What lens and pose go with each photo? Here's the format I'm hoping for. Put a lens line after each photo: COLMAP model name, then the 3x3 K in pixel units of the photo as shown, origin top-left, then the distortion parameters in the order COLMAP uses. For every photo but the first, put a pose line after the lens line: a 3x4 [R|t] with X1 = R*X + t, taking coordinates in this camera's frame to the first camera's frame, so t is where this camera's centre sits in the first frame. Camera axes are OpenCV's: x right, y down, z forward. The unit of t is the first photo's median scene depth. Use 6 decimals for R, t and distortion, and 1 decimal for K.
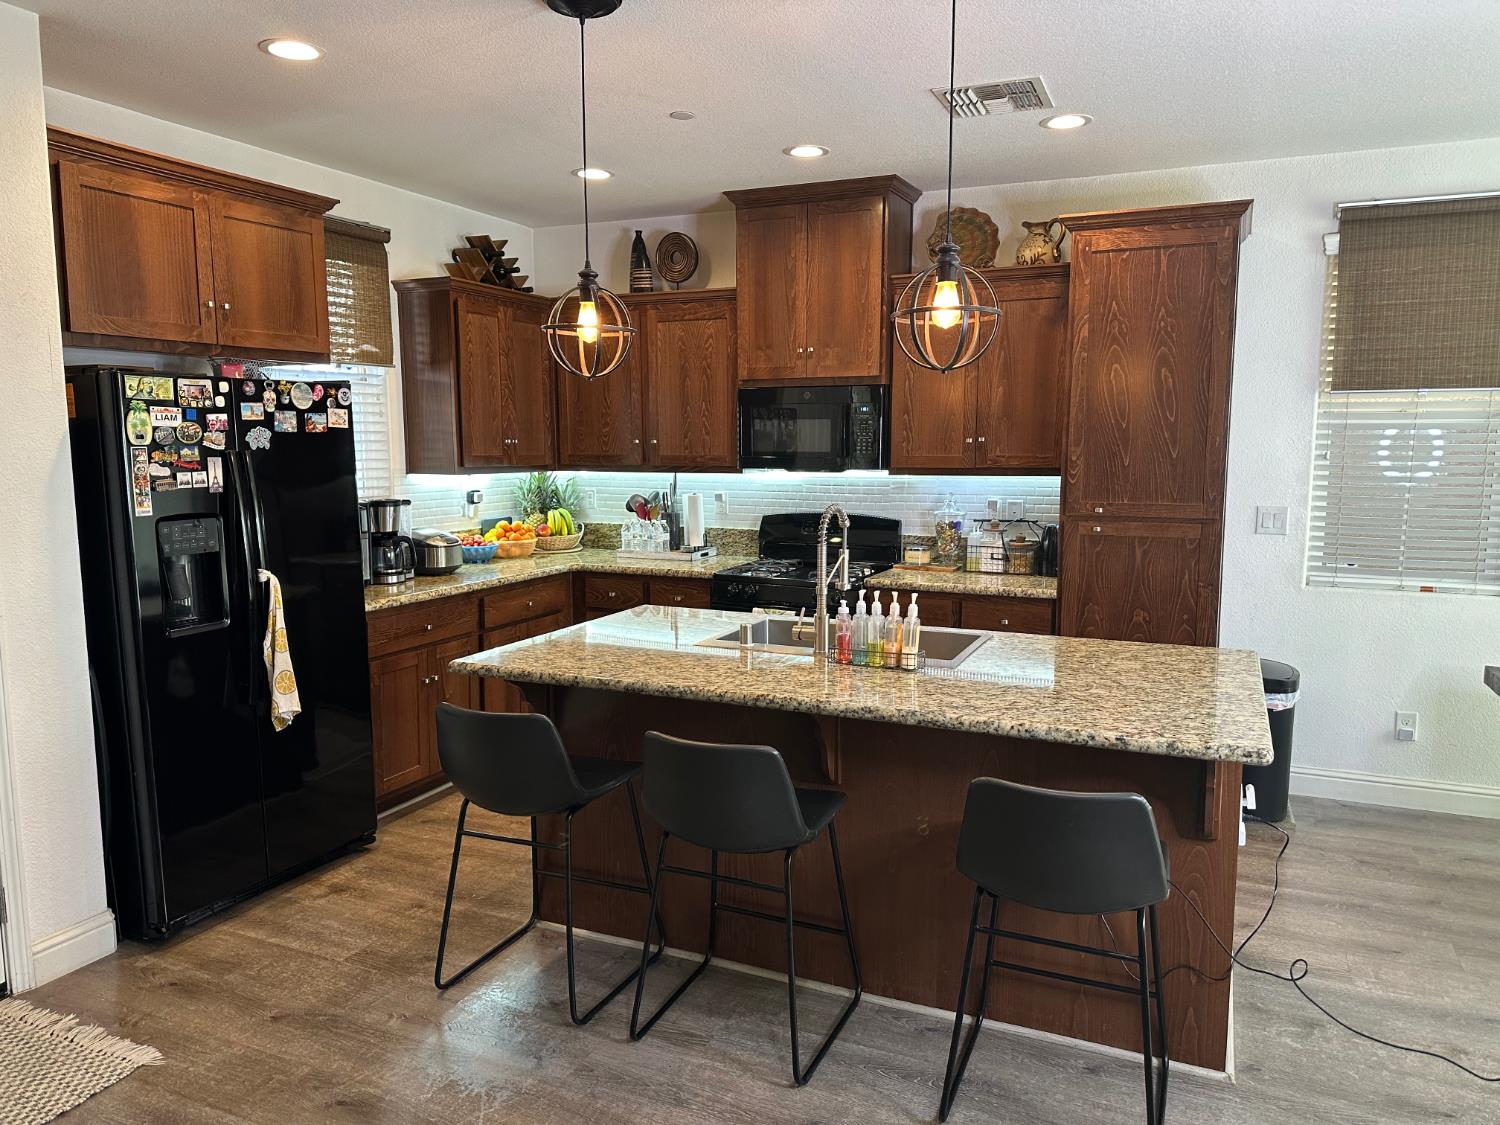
lens RADIAL K [[1059.2, 0, 750.0], [0, 1059.2, 562.5], [0, 0, 1]] dist [-0.008429, -0.008550]
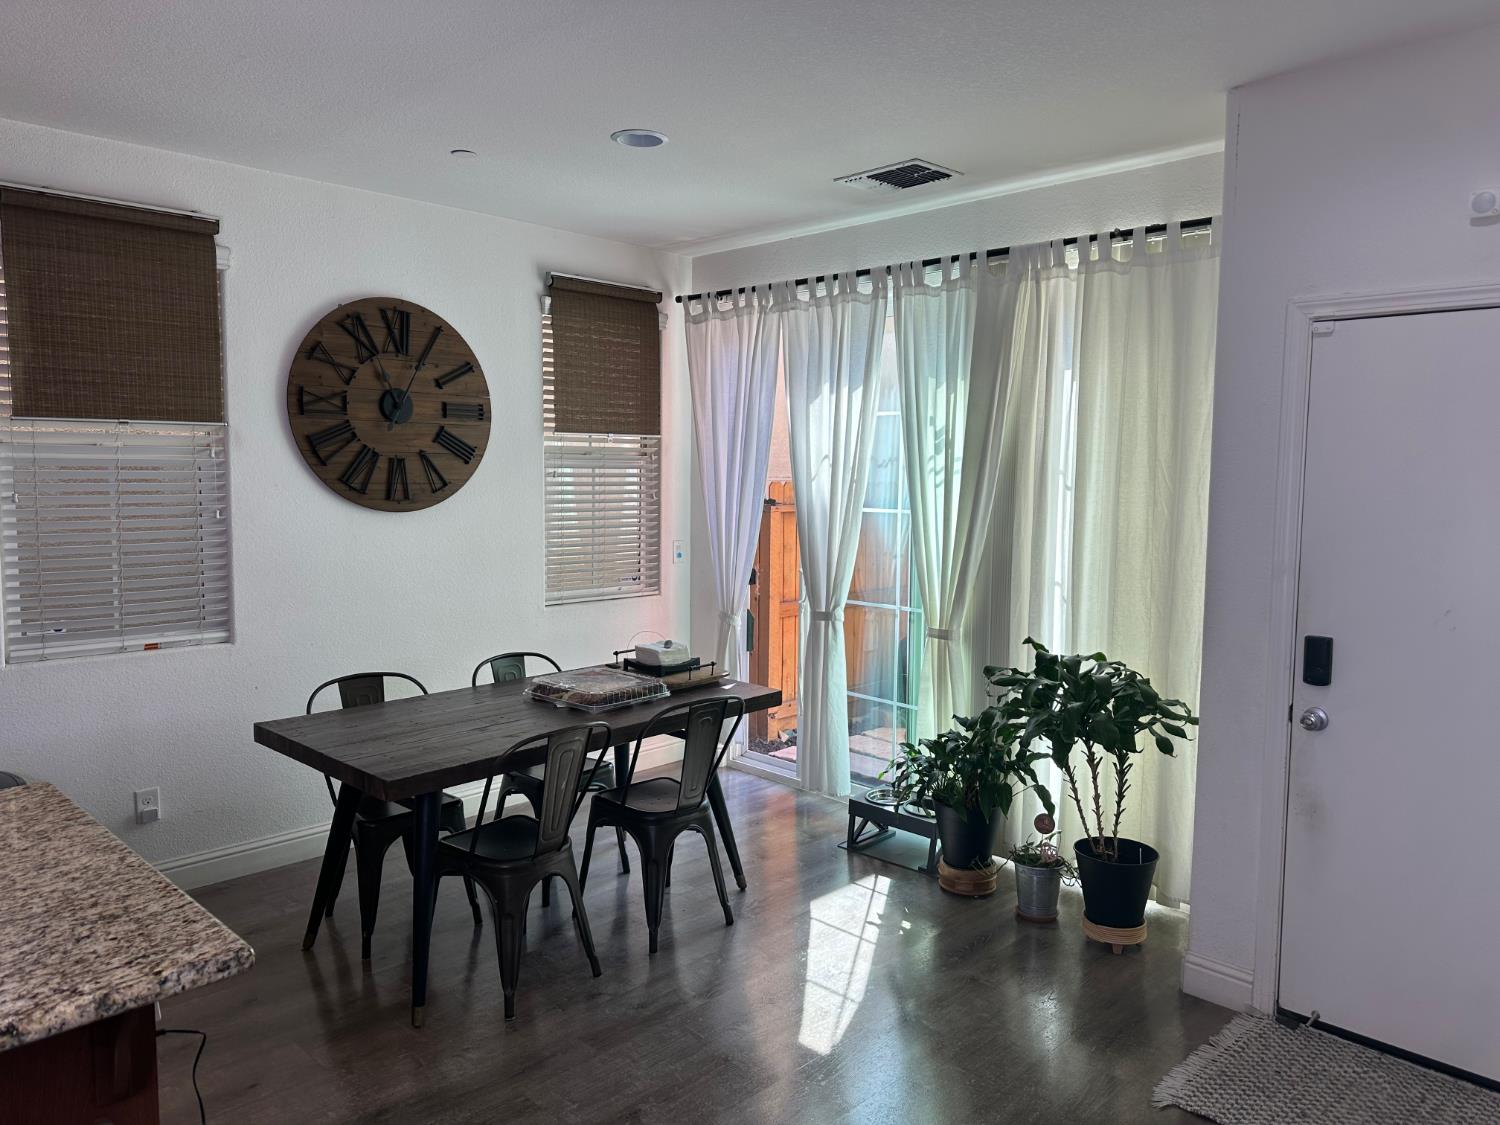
lens RADIAL K [[1059.2, 0, 750.0], [0, 1059.2, 562.5], [0, 0, 1]] dist [-0.008429, -0.008550]
pose [[0.343581, -0.078862, 0.935806, -0.006454], [0.104498, 0.993490, 0.045356, -0.033035], [-0.933291, 0.082206, 0.349585, 0.224438]]
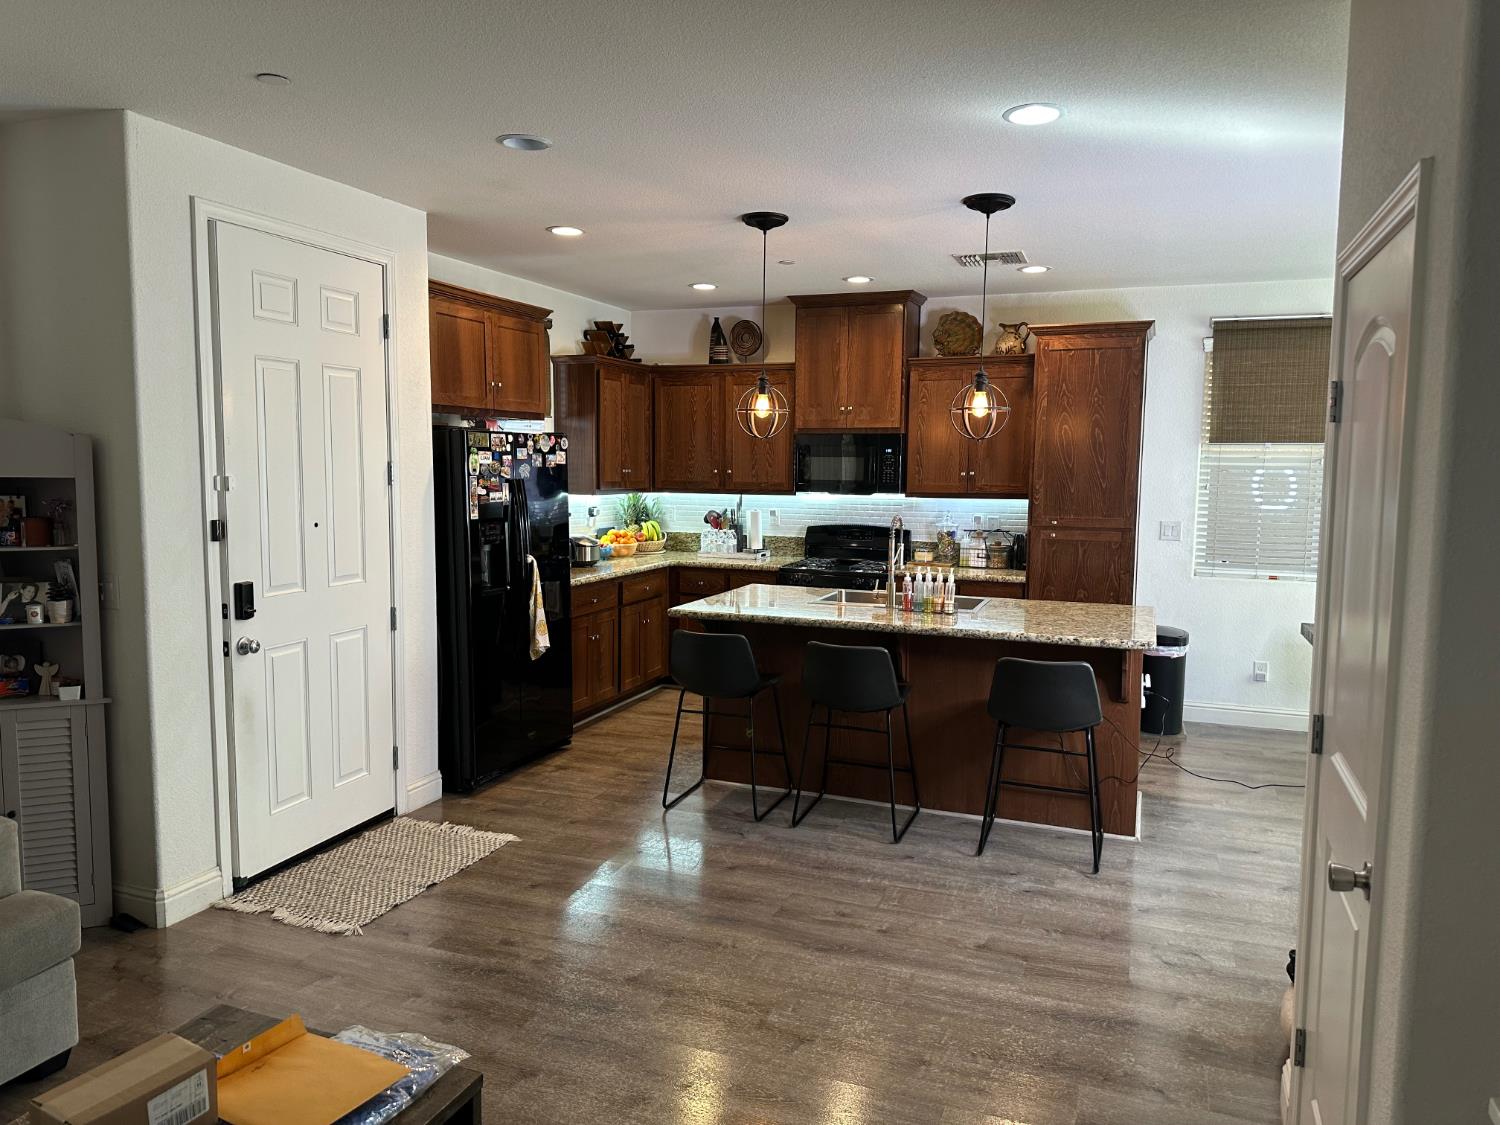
lens RADIAL K [[1027.3, 0, 745.3], [0, 1027.3, 555.1], [0, 0, 1]] dist [-0.002719, -0.003590]
pose [[0.998986, 0.005510, 0.044684, -0.166578], [-0.004346, 0.999650, -0.026090, 0.035655], [-0.044812, 0.025869, 0.998660, -0.416469]]
